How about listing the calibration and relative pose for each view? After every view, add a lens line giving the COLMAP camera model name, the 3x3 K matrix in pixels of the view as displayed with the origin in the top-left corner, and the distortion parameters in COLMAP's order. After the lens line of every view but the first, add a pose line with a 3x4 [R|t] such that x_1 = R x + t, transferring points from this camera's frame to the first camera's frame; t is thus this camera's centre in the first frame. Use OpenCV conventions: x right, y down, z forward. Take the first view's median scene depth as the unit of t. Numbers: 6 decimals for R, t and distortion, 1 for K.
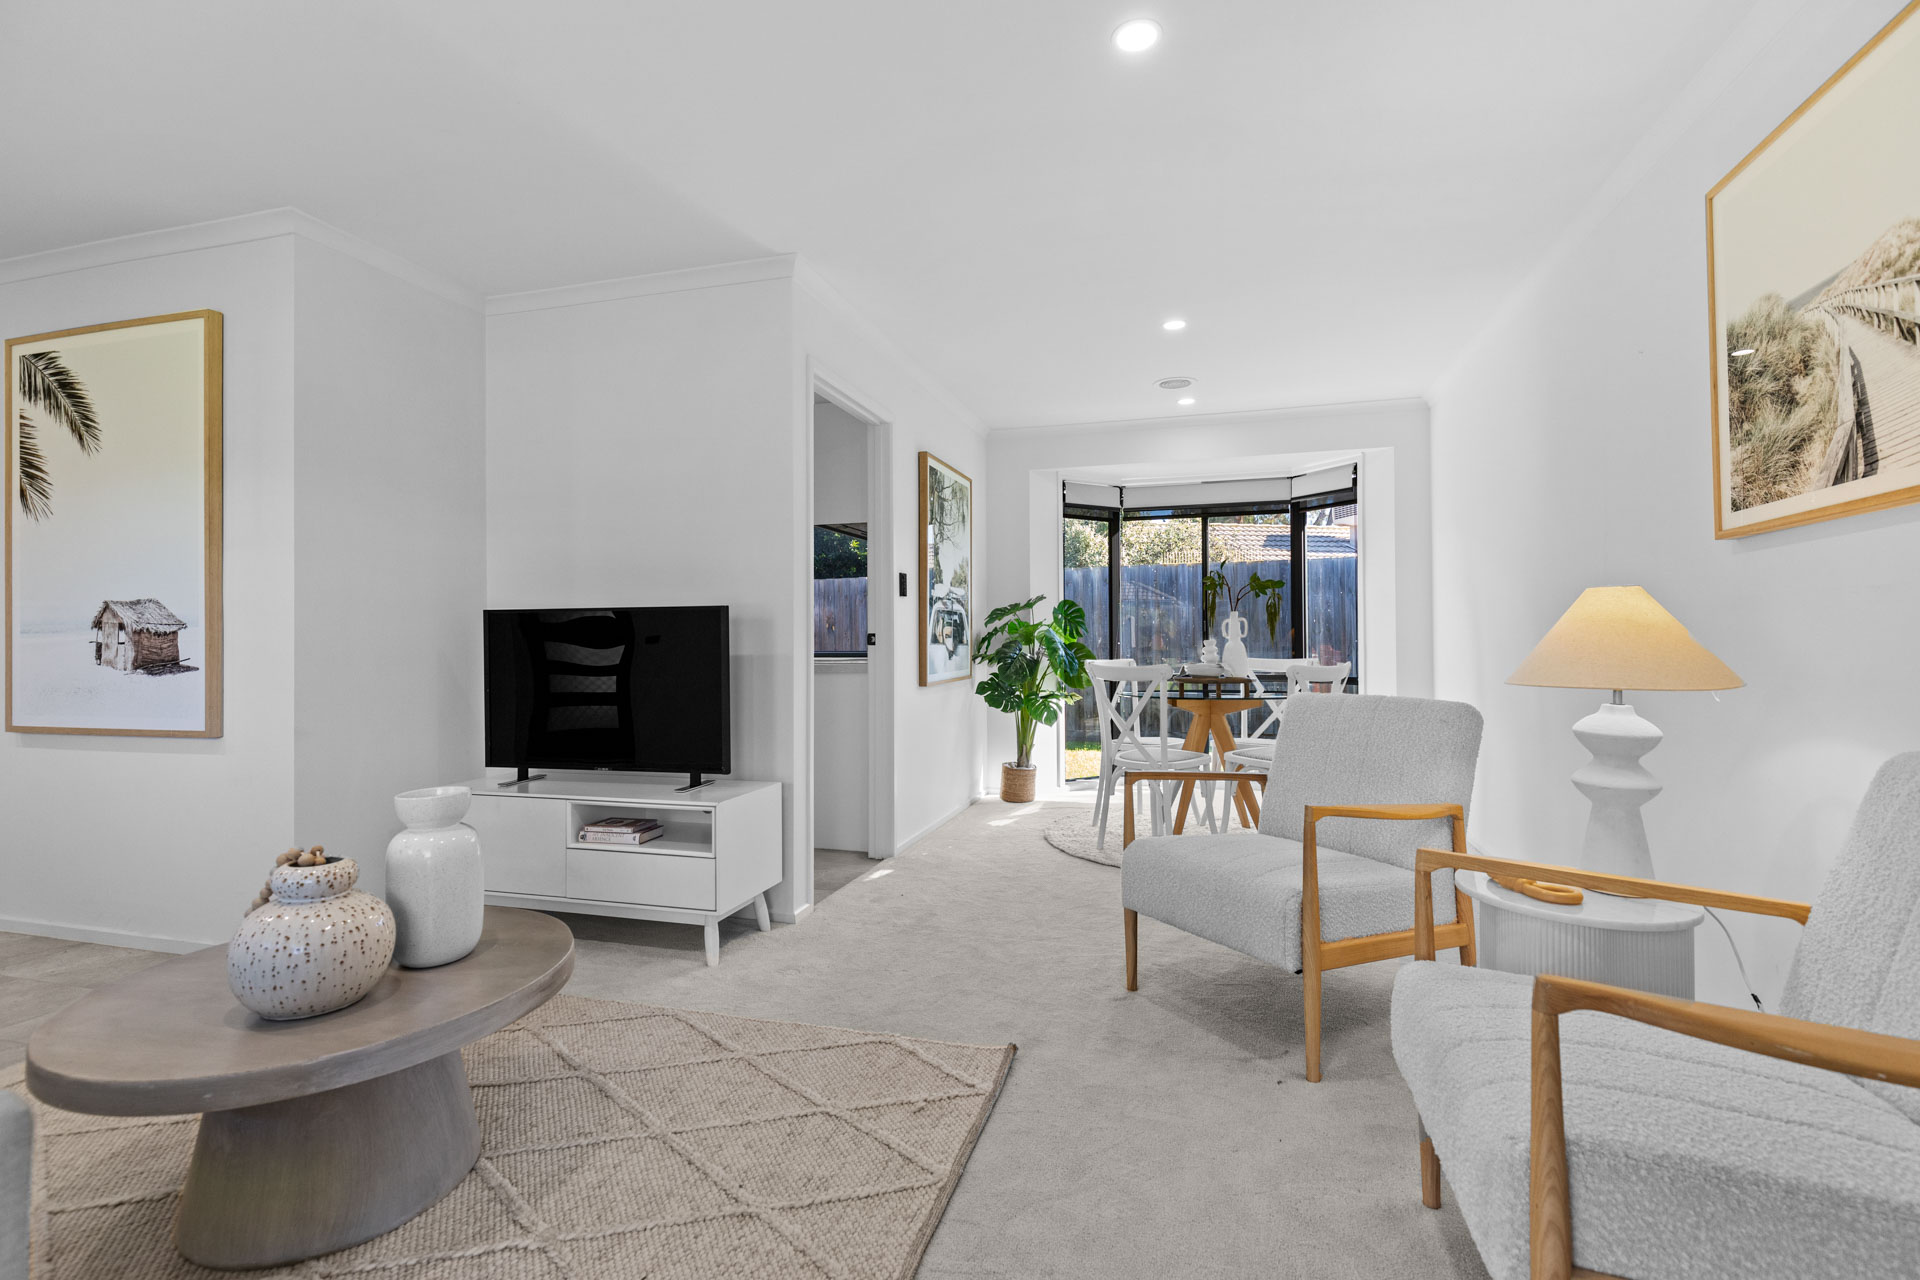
lens RADIAL K [[870.2, 0, 961.7], [0, 870.2, 628.1], [0, 0, 1]] dist [0.000059, -0.000640]
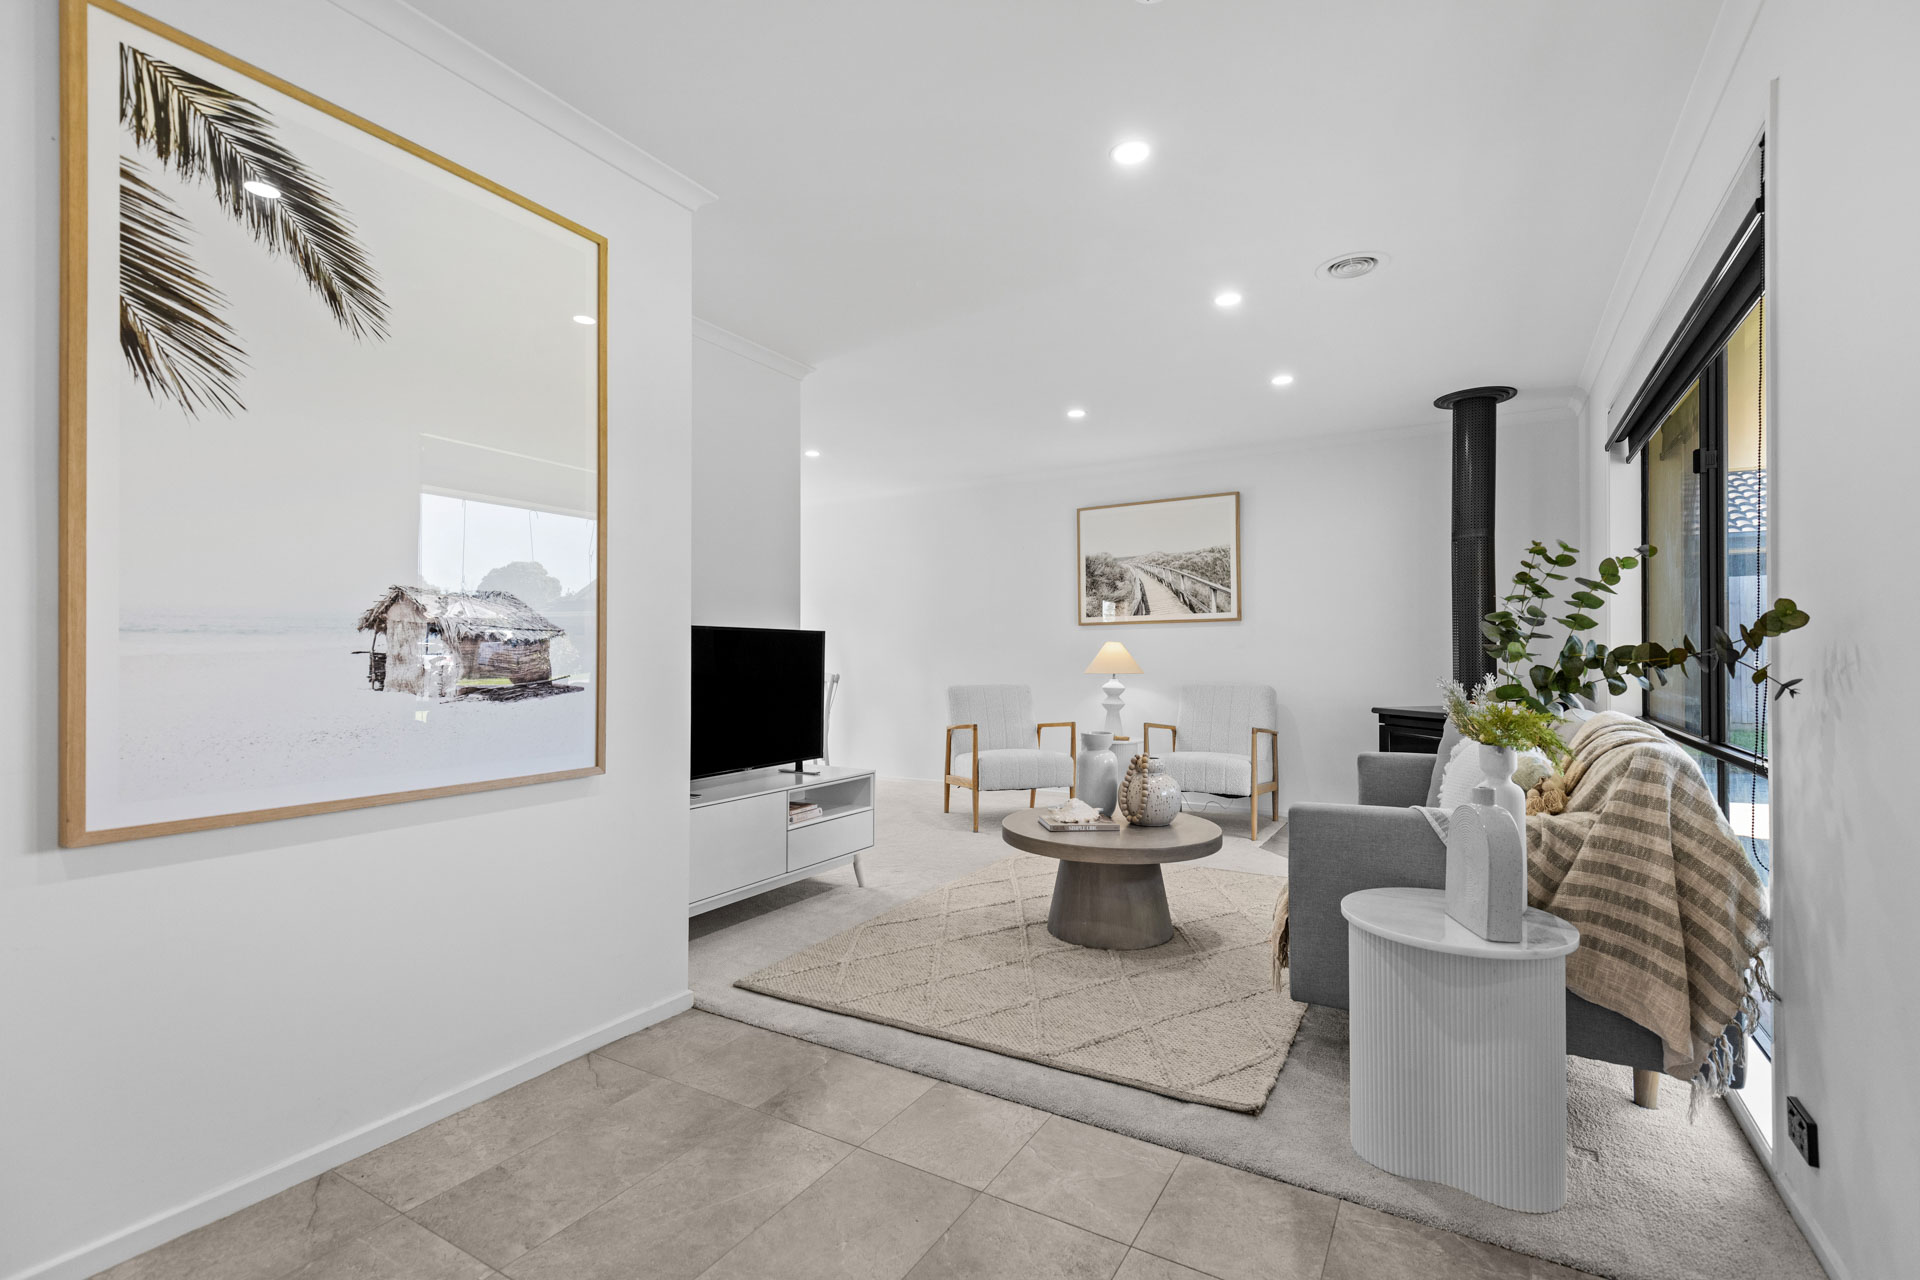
lens RADIAL K [[870.2, 0, 958.4], [0, 870.2, 651.0], [0, 0, 1]] dist [0.000059, -0.000640]
pose [[0.246695, 0.014218, 0.968989, -1.477221], [-0.010830, 0.999870, -0.011914, 0.017710], [-0.969033, -0.007555, 0.246817, 0.458859]]
